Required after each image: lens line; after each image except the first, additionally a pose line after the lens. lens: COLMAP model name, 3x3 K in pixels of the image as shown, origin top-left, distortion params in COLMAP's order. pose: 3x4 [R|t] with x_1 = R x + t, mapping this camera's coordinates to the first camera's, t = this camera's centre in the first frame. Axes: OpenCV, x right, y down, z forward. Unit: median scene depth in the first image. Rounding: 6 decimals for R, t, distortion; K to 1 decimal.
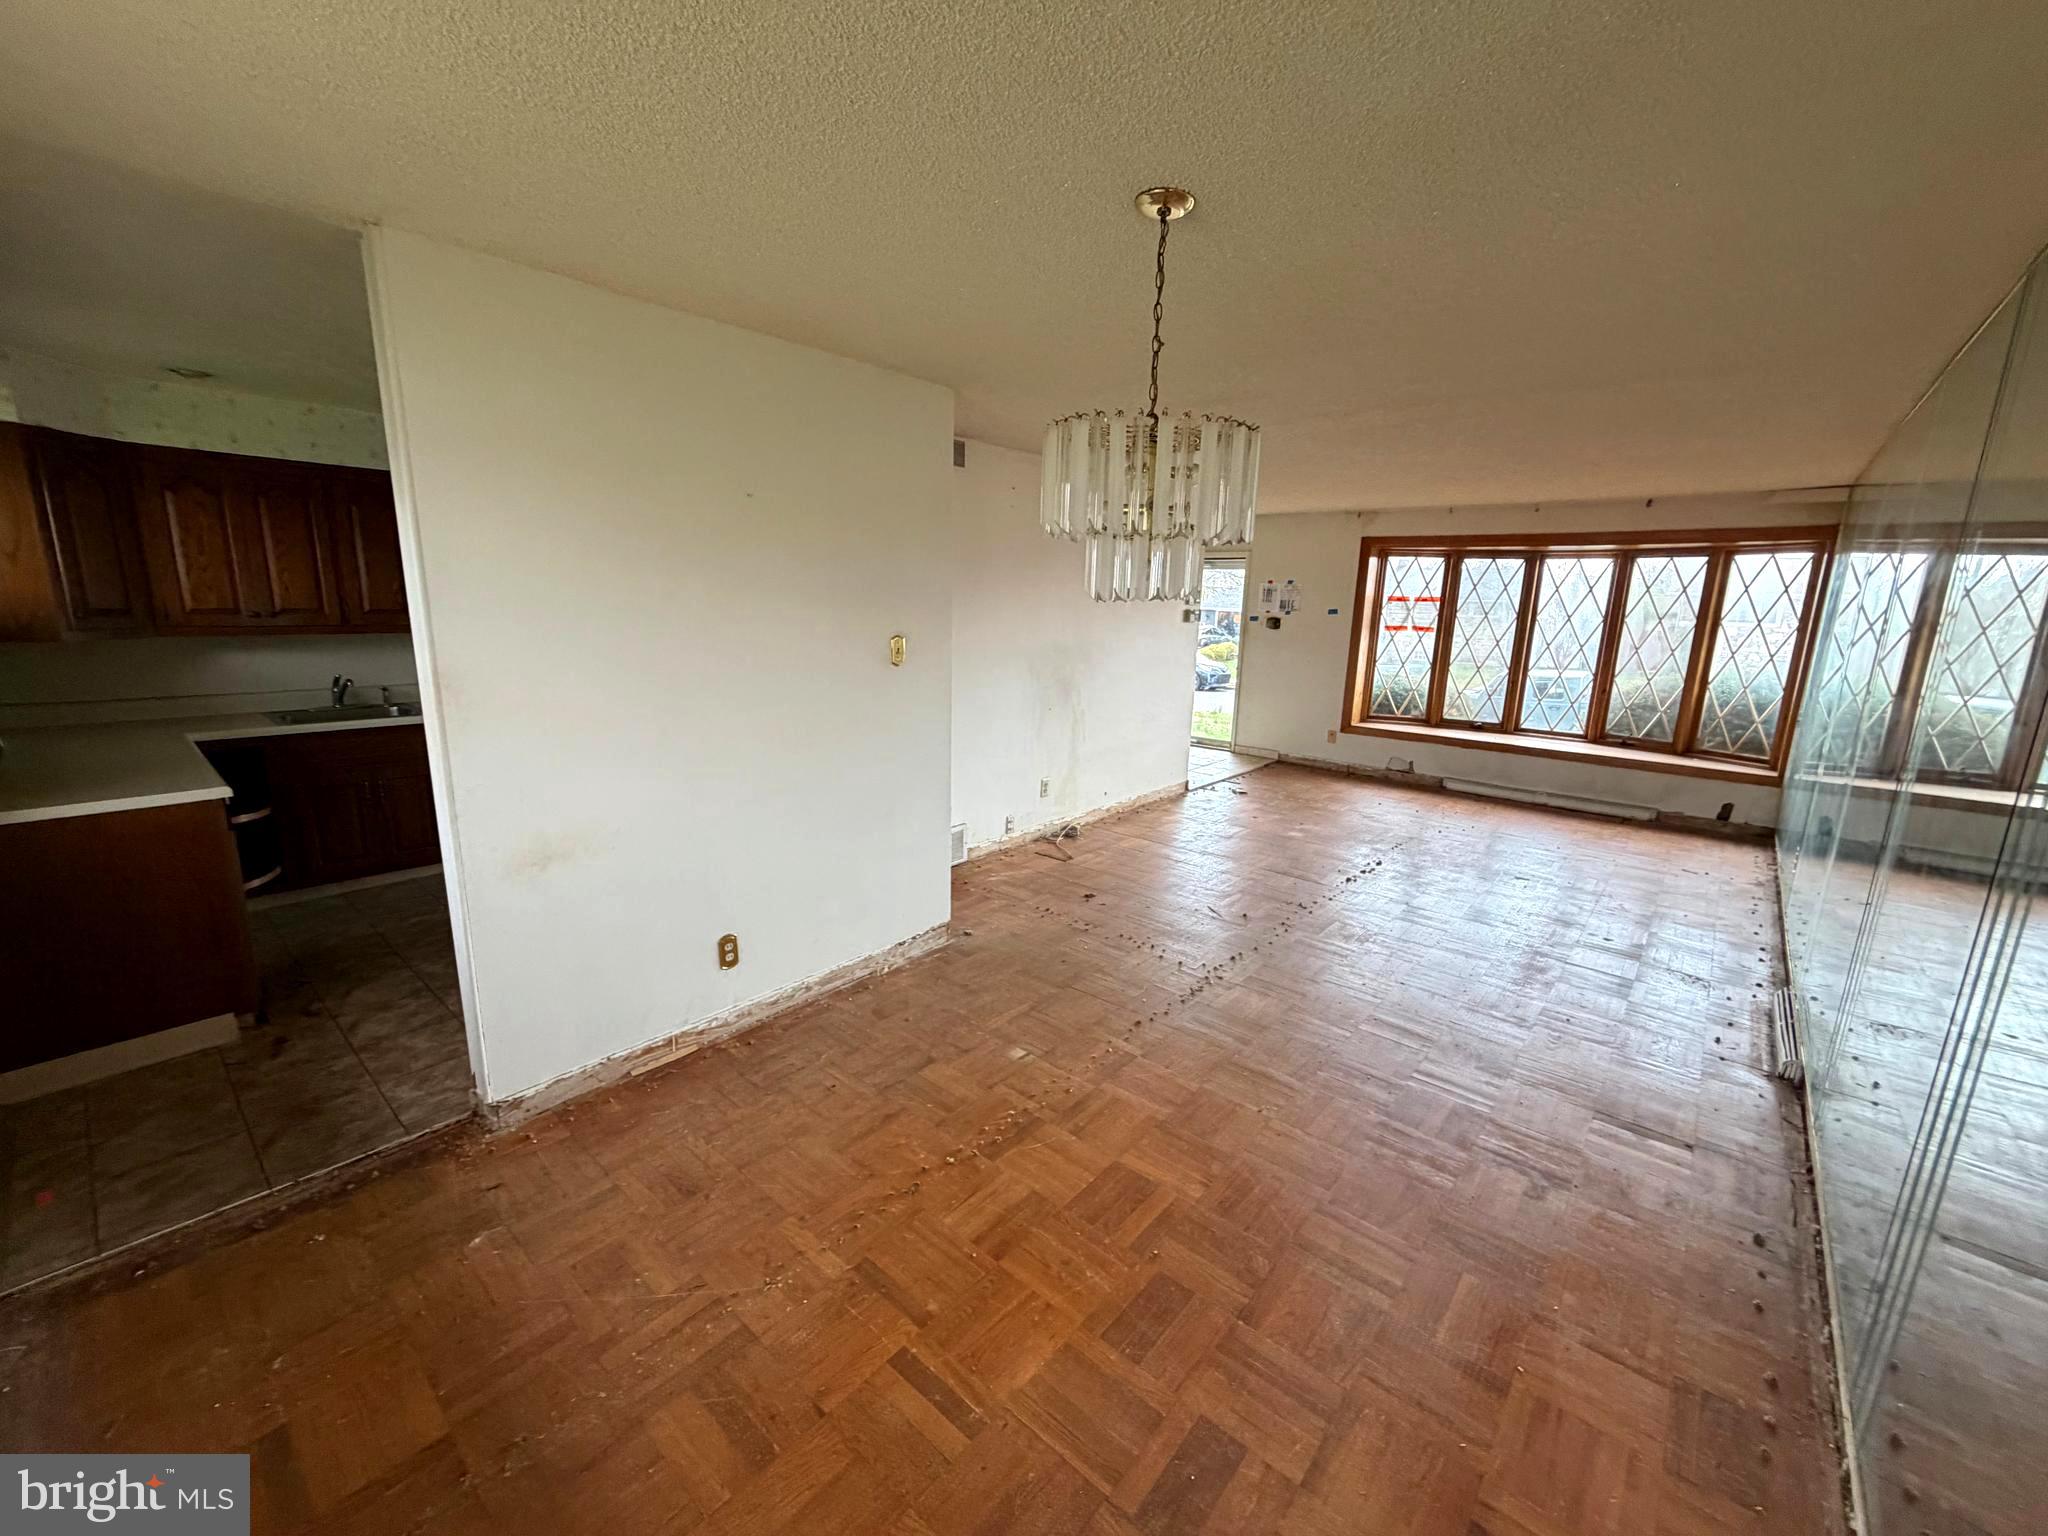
lens RADIAL K [[815.6, 0, 1021.3], [0, 815.6, 771.8], [0, 0, 1]] dist [0.000109, -0.000363]
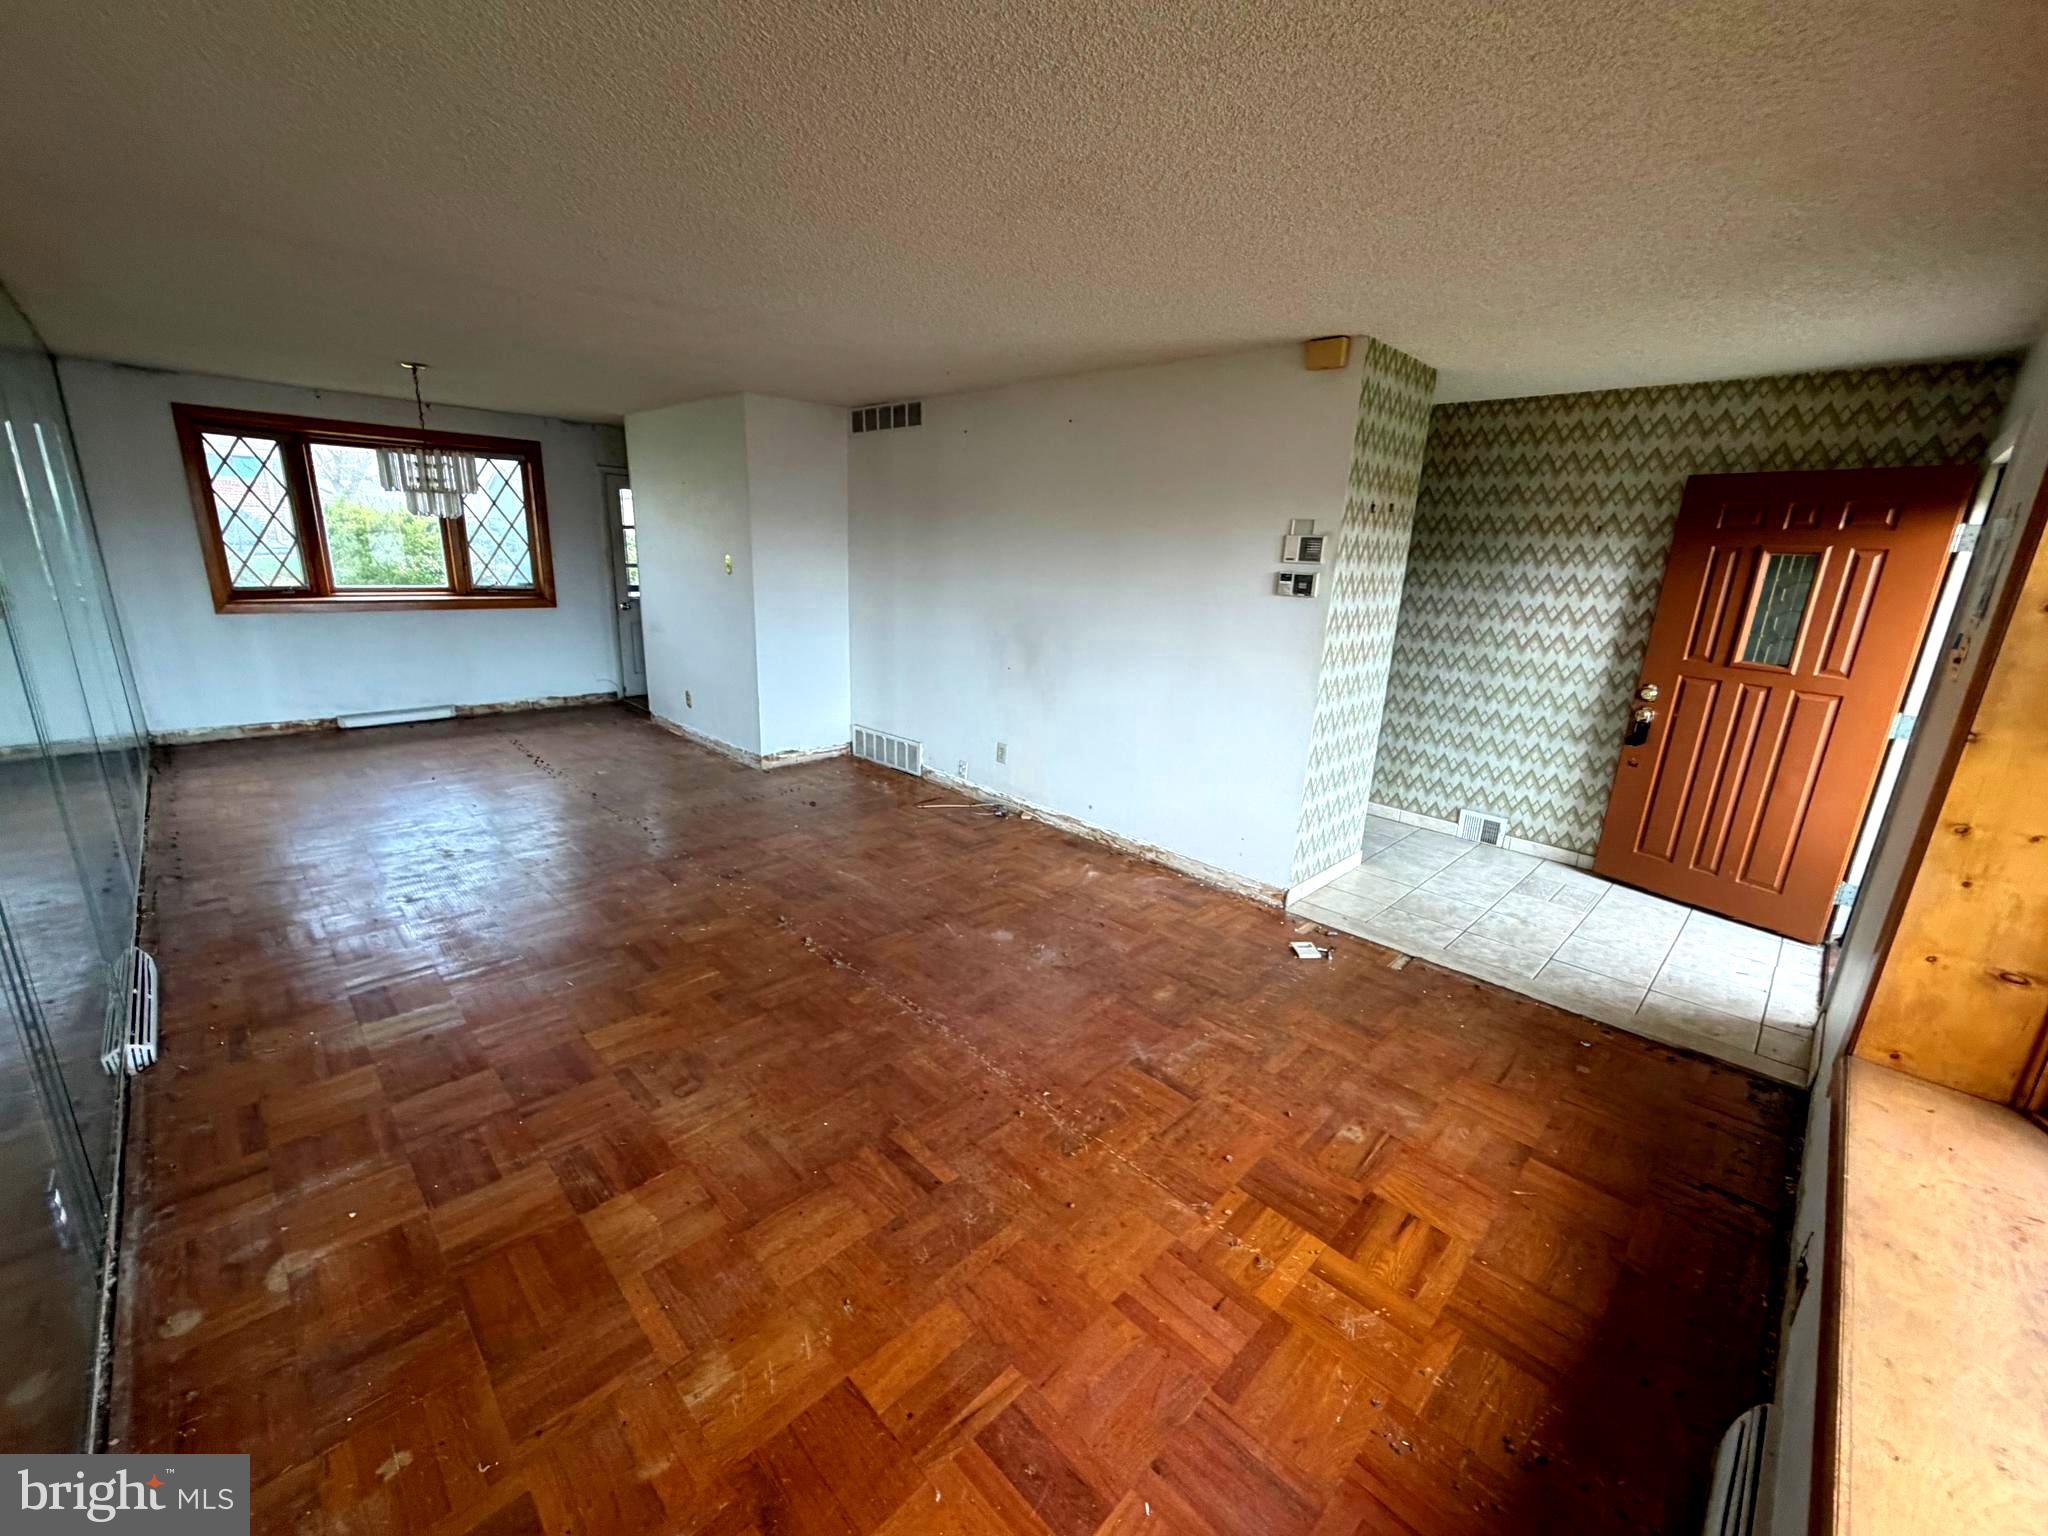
lens RADIAL K [[815.6, 0, 1023.0], [0, 815.6, 770.5], [0, 0, 1]] dist [0.000109, -0.000363]
pose [[-0.075248, 0.238236, -0.968288, 0.846701], [-0.253120, 0.934672, 0.249636, -0.181357], [0.964504, 0.263877, -0.010030, 0.954719]]
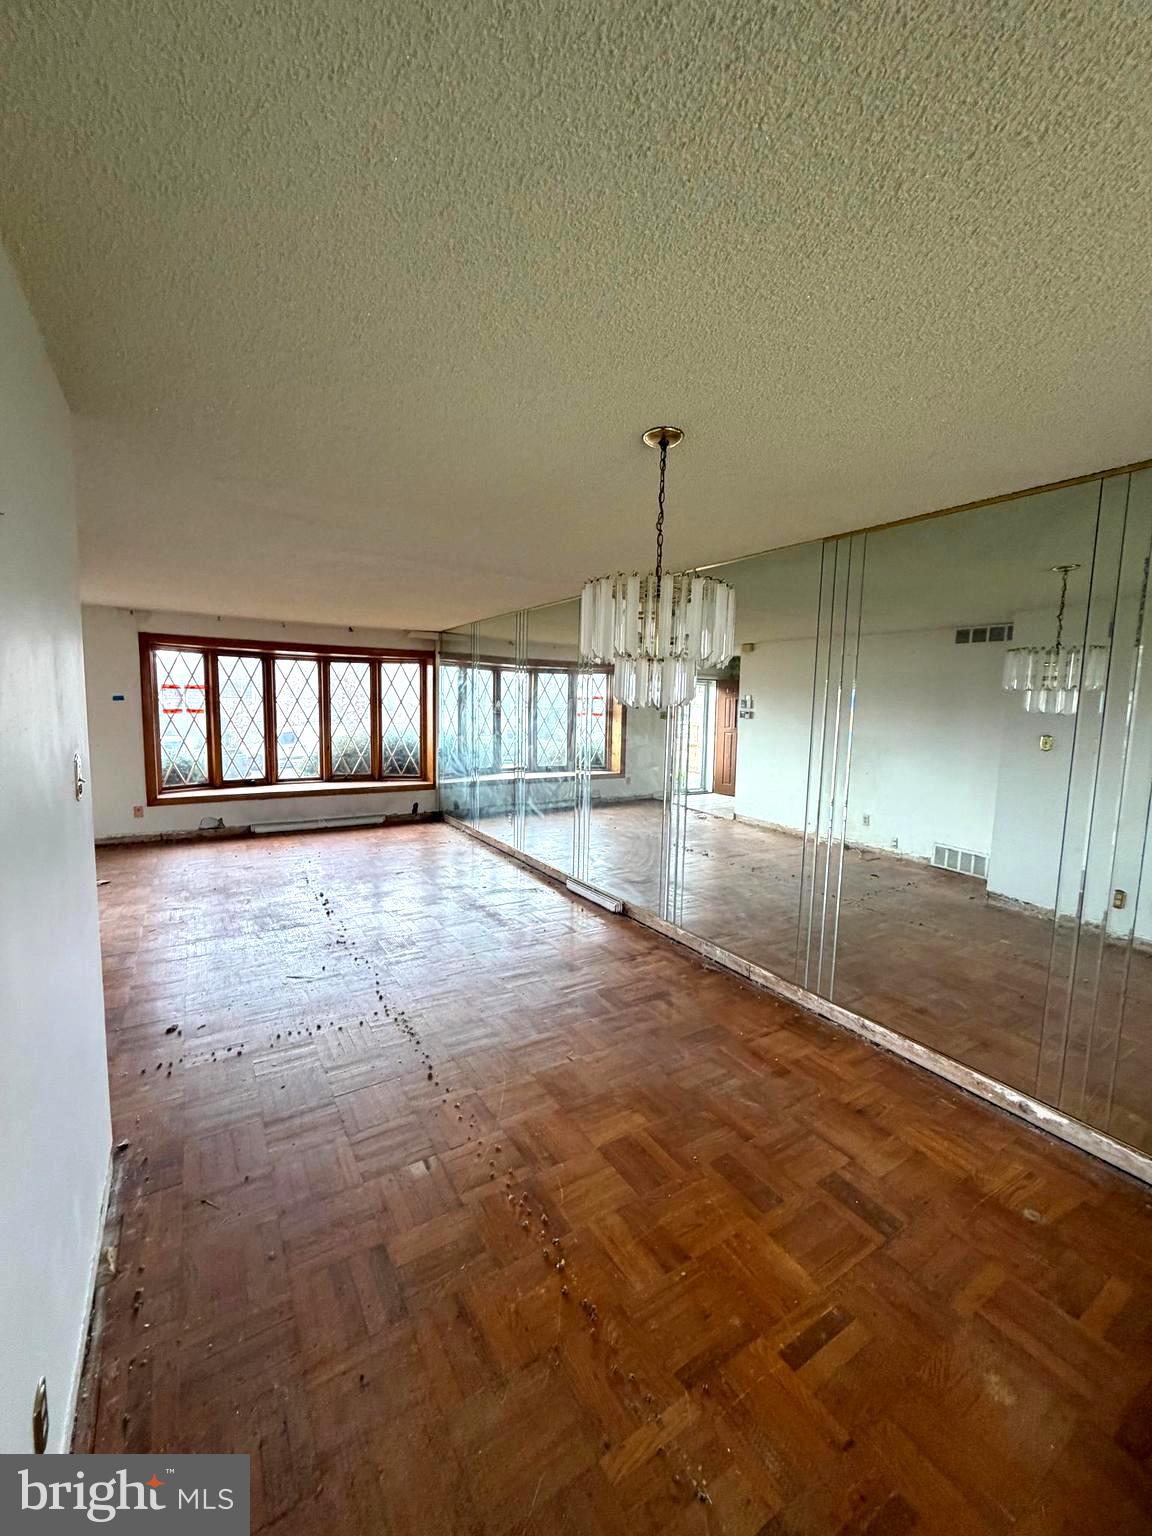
lens RADIAL K [[611.7, 0, 572.5], [0, 611.7, 762.2], [0, 0, 1]] dist [0.000109, -0.000363]
pose [[0.290342, -0.114089, 0.950098, -0.283887], [0.186717, 0.980538, 0.060685, -0.064900], [-0.938530, 0.159780, 0.305993, 0.261669]]
